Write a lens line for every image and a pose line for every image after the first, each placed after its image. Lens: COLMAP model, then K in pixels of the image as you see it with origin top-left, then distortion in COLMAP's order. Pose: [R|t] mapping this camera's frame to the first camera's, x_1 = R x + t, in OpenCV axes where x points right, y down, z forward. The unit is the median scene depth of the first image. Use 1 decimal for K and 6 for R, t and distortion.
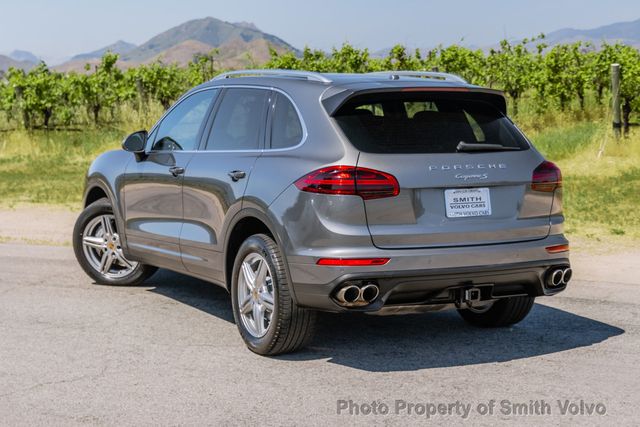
lens RADIAL K [[1310.4, 0, 320.0], [0, 1310.4, 213.5], [0, 0, 1]] dist [-0.028844, 0.092834]
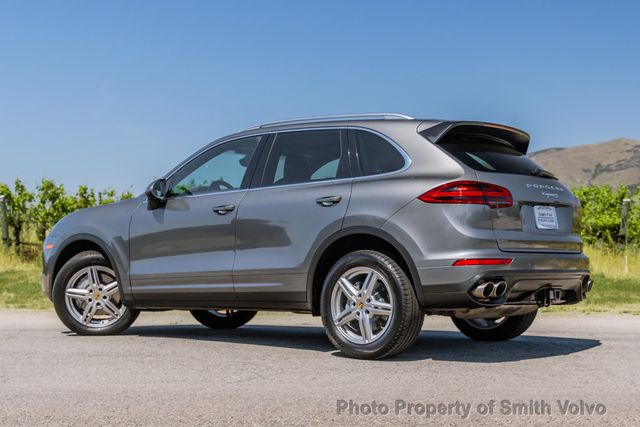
lens RADIAL K [[1075.4, 0, 338.1], [0, 1075.4, 215.3], [0, 0, 1]] dist [0.053213, -0.040648]
pose [[0.912722, 0.017280, 0.408215, -0.438777], [0.039353, 0.990742, -0.129928, 0.104492], [-0.406681, 0.134653, 0.903592, 0.183702]]
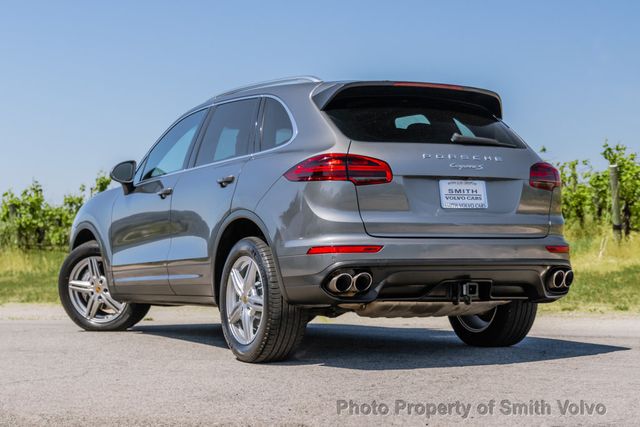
lens RADIAL K [[1320.0, 0, 320.0], [0, 1320.0, 213.5], [0, 0, 1]] dist [-0.011021, 0.024557]
pose [[0.999976, -0.006938, 0.000754, 0.005836], [0.006978, 0.991990, -0.126123, 0.122335], [0.000127, 0.126125, 0.992014, 0.032952]]
